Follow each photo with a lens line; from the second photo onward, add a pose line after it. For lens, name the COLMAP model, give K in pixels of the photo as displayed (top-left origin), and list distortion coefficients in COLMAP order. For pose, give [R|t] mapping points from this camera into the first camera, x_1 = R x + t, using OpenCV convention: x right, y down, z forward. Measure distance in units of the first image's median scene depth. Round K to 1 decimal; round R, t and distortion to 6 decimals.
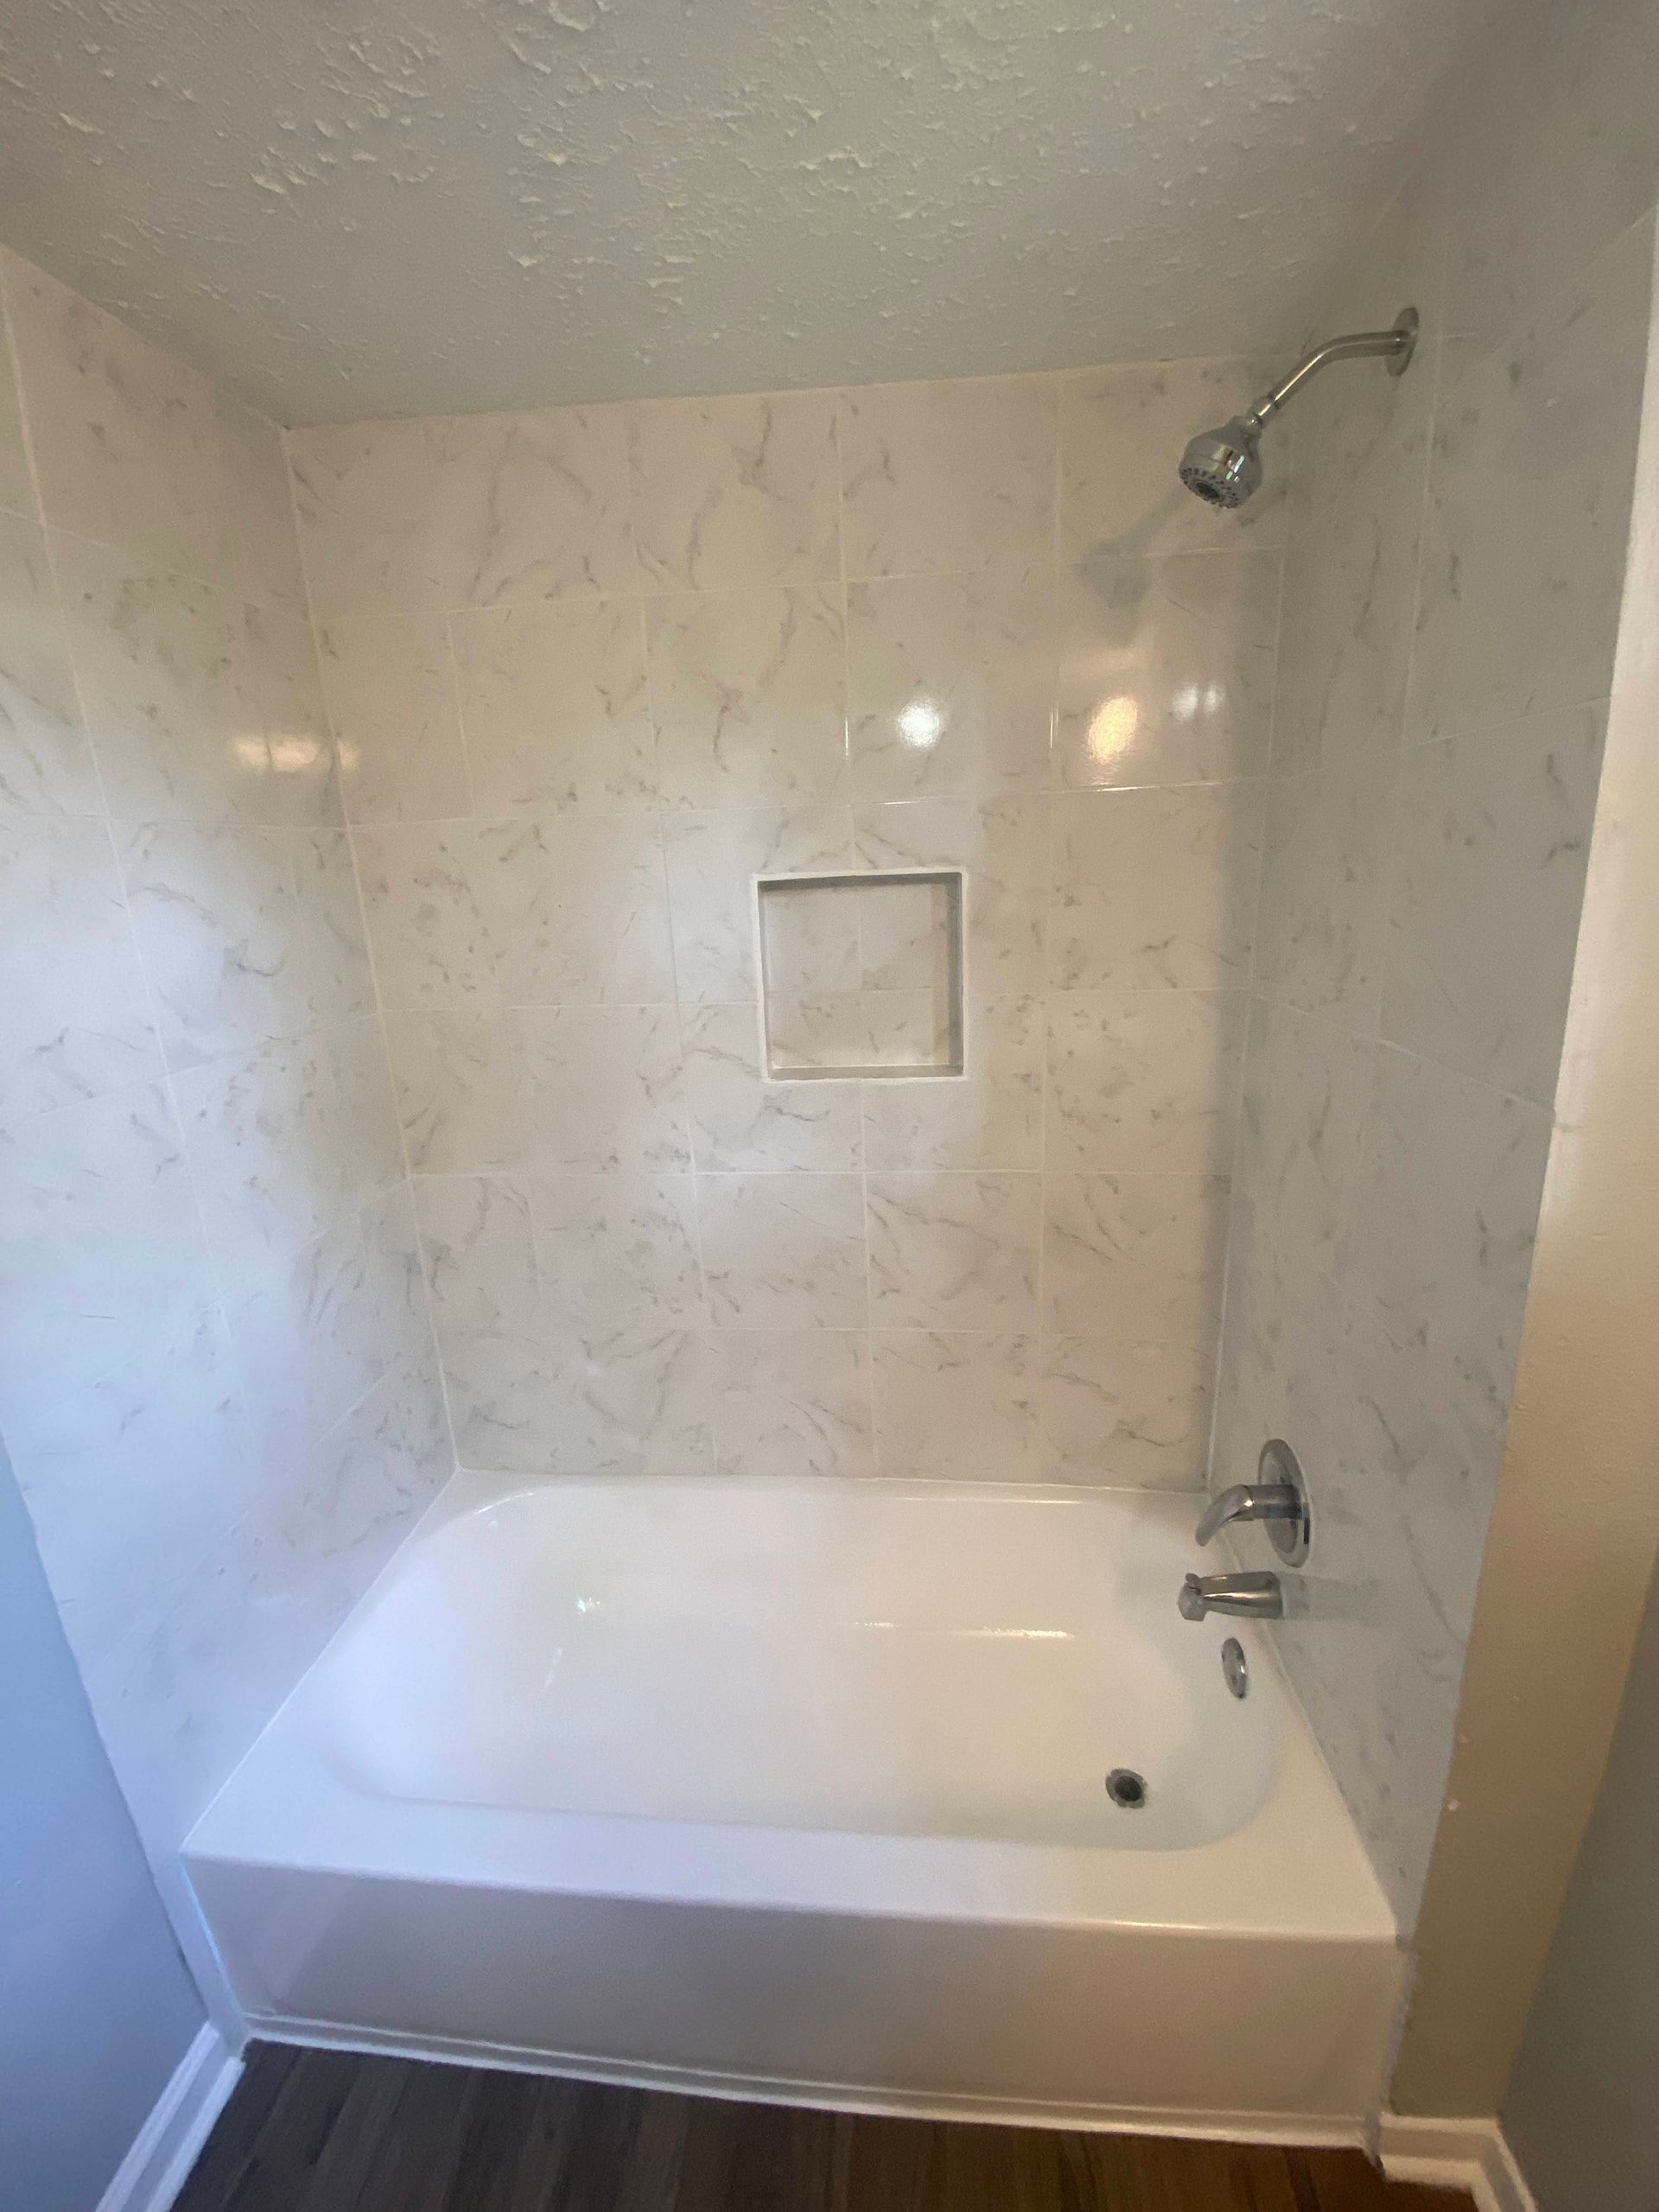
lens RADIAL K [[890.5, 0, 842.8], [0, 890.5, 1109.4], [0, 0, 1]] dist [0.058246, -0.046222]
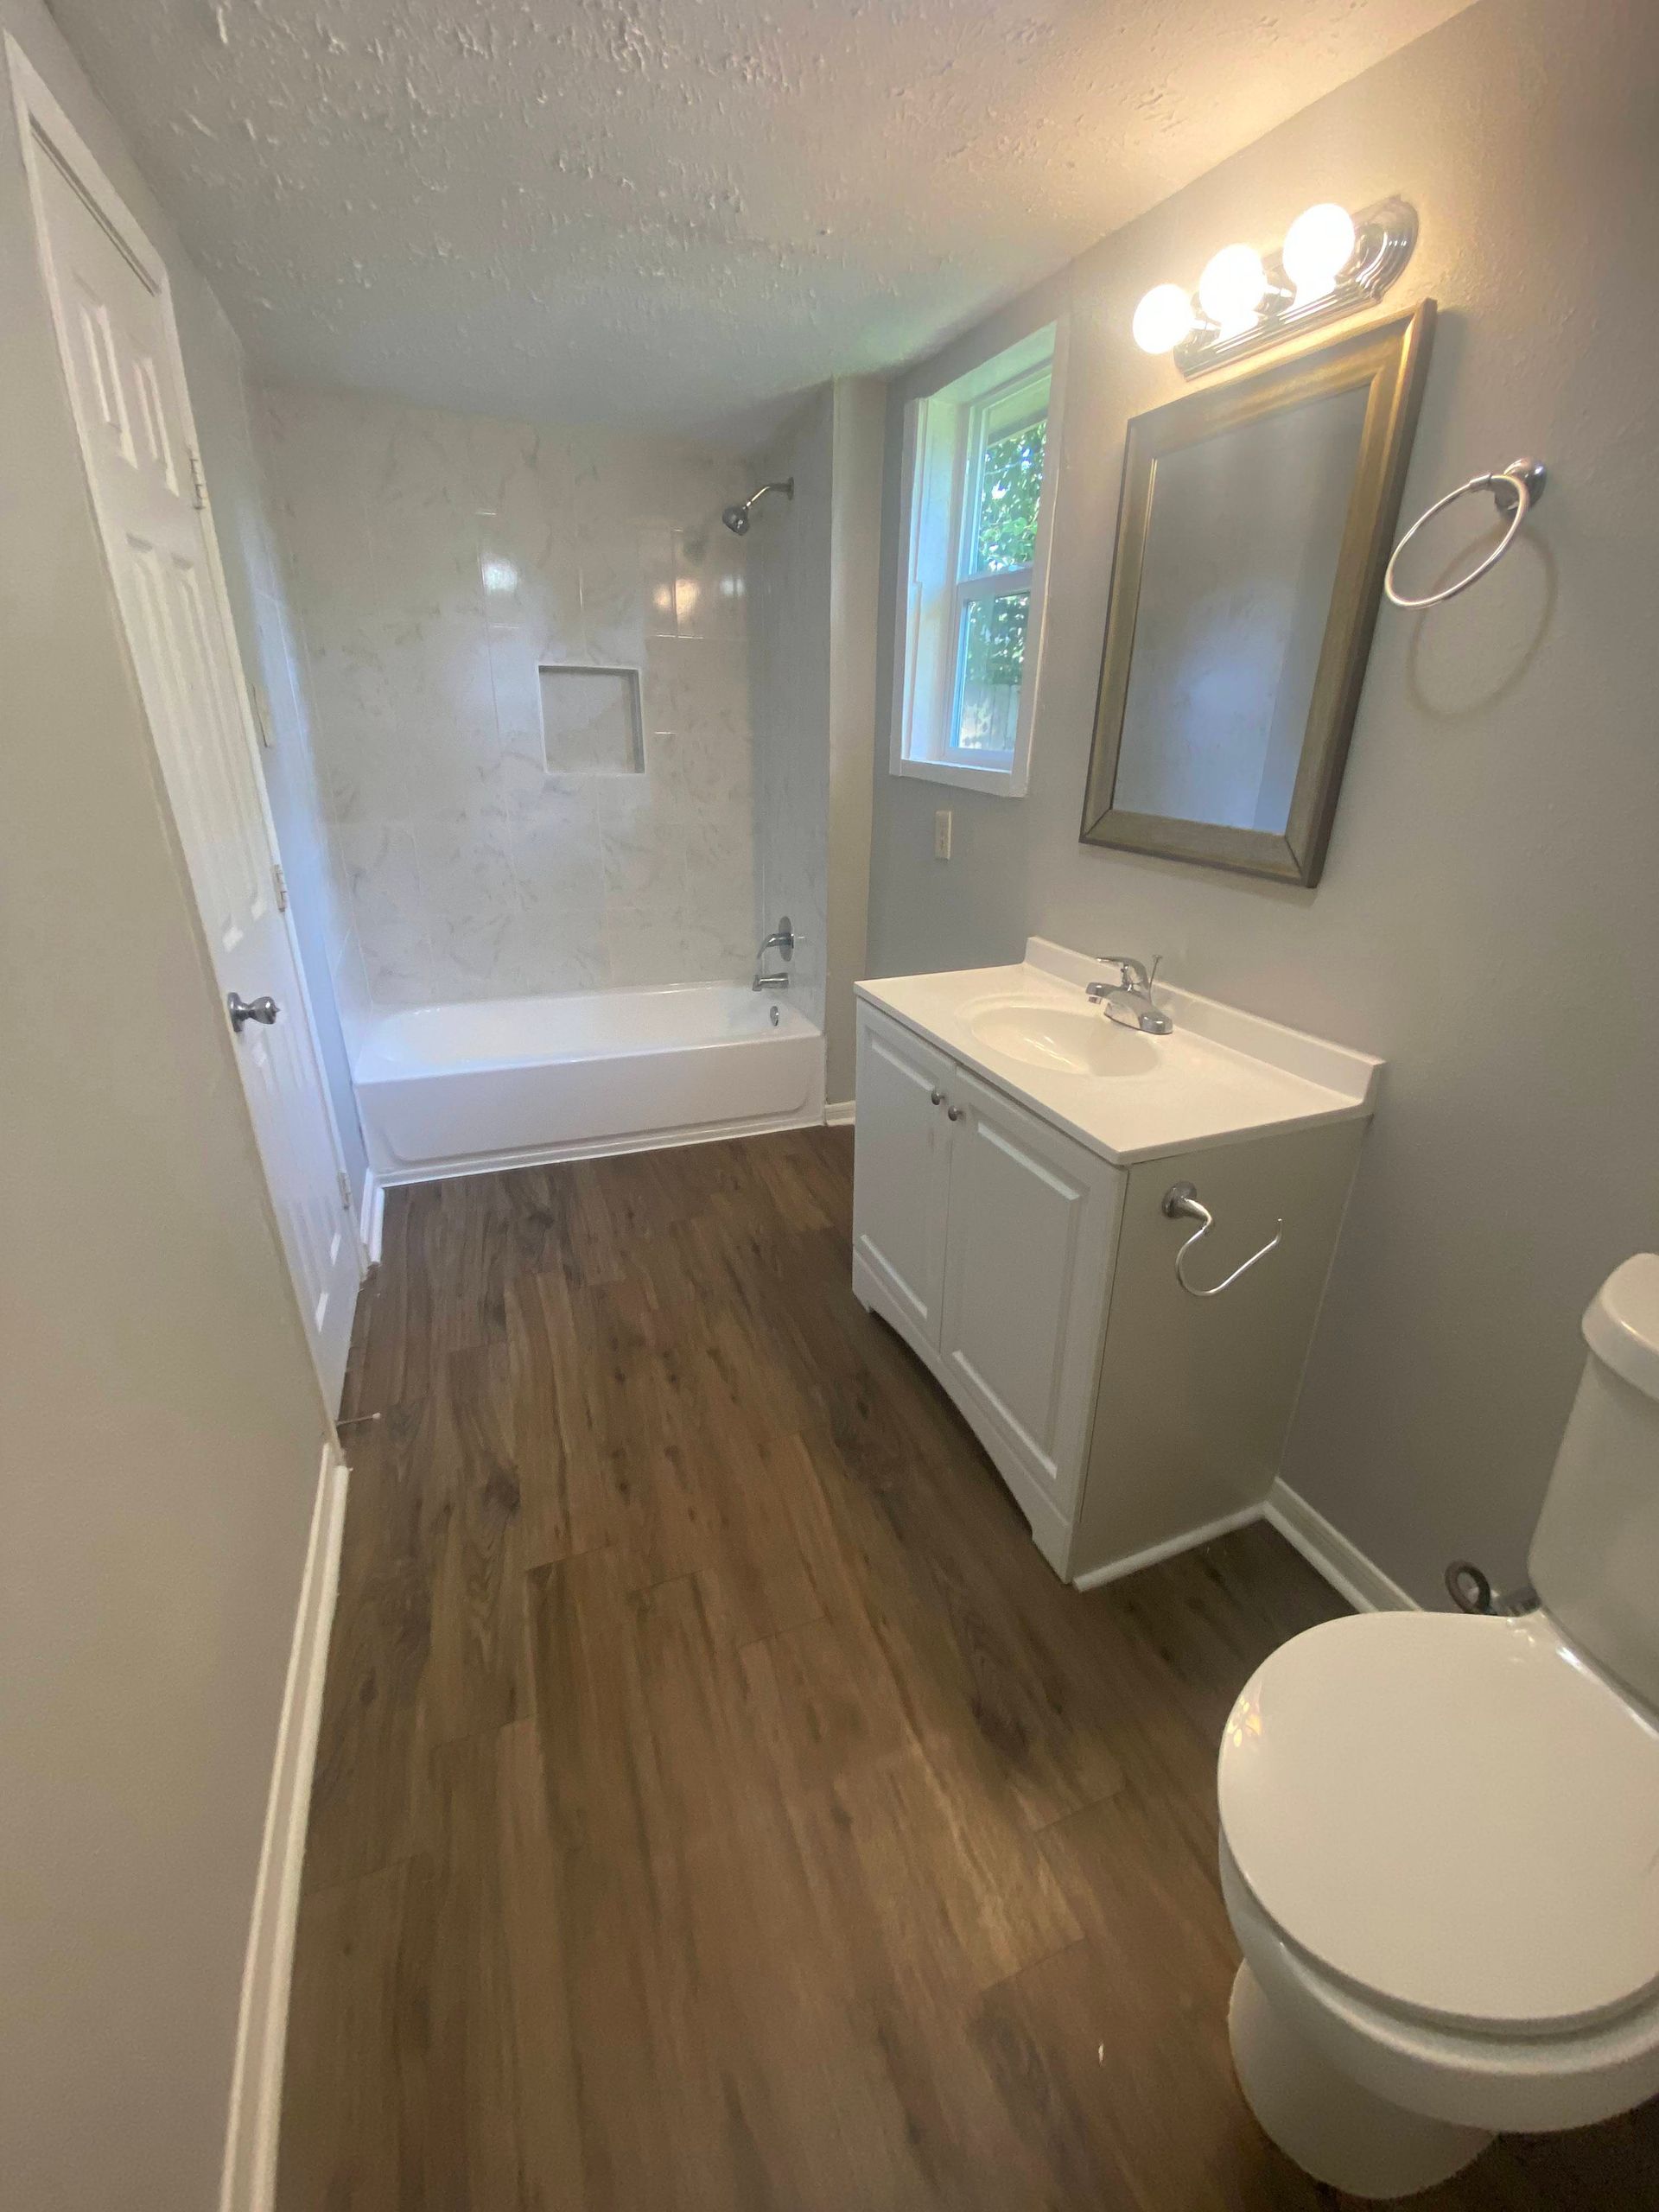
lens RADIAL K [[890.5, 0, 842.8], [0, 890.5, 1109.4], [0, 0, 1]] dist [0.058246, -0.046222]
pose [[0.893198, -0.121730, 0.432873, -0.485096], [0.048496, 0.983123, 0.176401, 0.408117], [-0.447040, -0.136569, 0.884027, -1.267207]]
